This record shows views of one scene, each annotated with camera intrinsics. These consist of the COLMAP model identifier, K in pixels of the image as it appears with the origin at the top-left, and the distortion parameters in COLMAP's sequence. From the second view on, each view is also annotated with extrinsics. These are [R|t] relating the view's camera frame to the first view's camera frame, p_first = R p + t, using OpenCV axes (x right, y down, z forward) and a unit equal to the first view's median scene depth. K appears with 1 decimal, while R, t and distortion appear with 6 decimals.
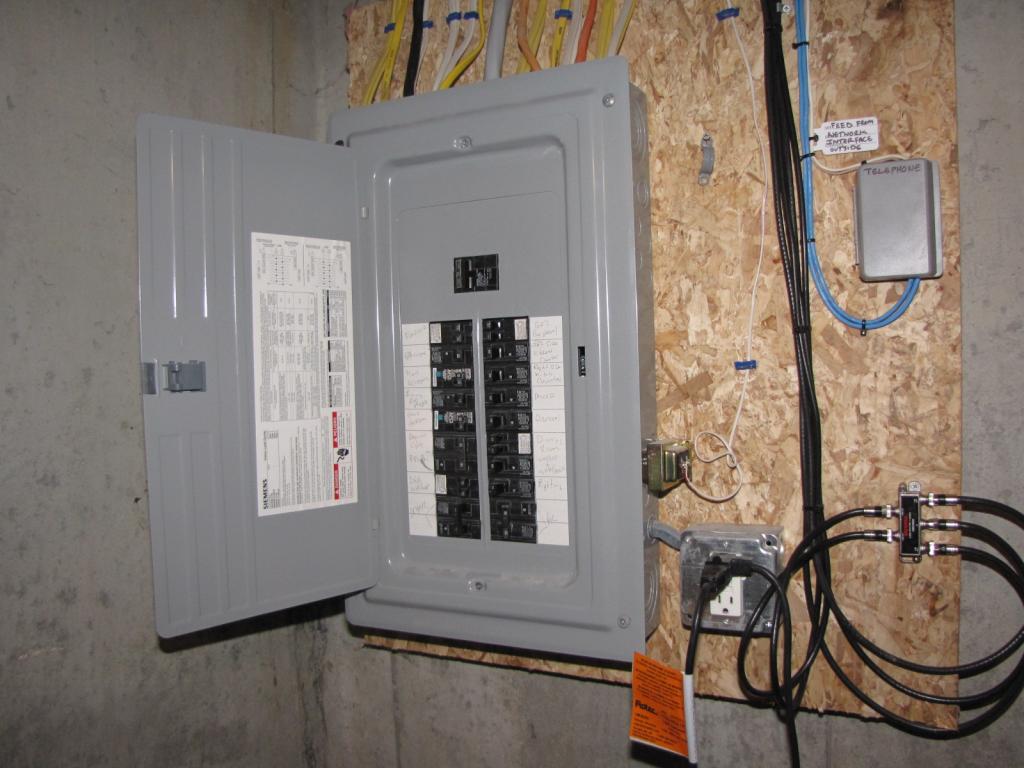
lens RADIAL K [[862.0, 0, 511.6], [0, 862.0, 385.9], [0, 0, 1]] dist [-0.102877, 0.039614]
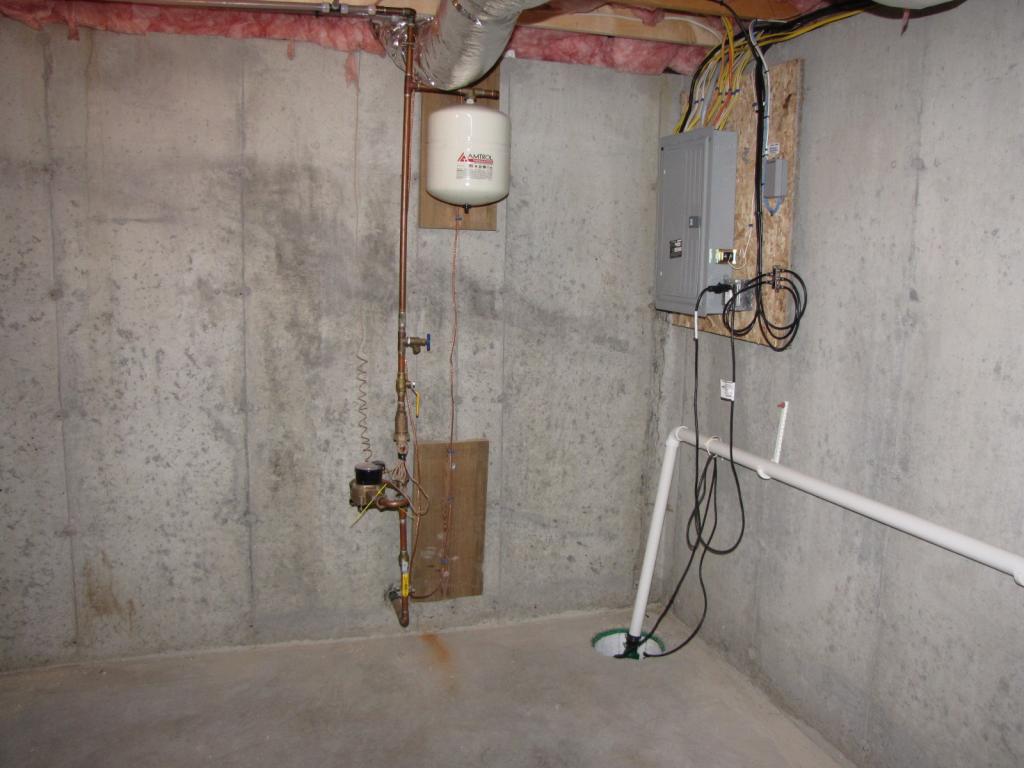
lens RADIAL K [[862.0, 0, 511.5], [0, 862.0, 382.4], [0, 0, 1]] dist [-0.102877, 0.039614]
pose [[0.684634, 0.163273, -0.710365, 1.921271], [-0.071788, 0.984955, 0.157198, 0.109070], [0.725343, -0.056627, 0.686054, -1.698938]]
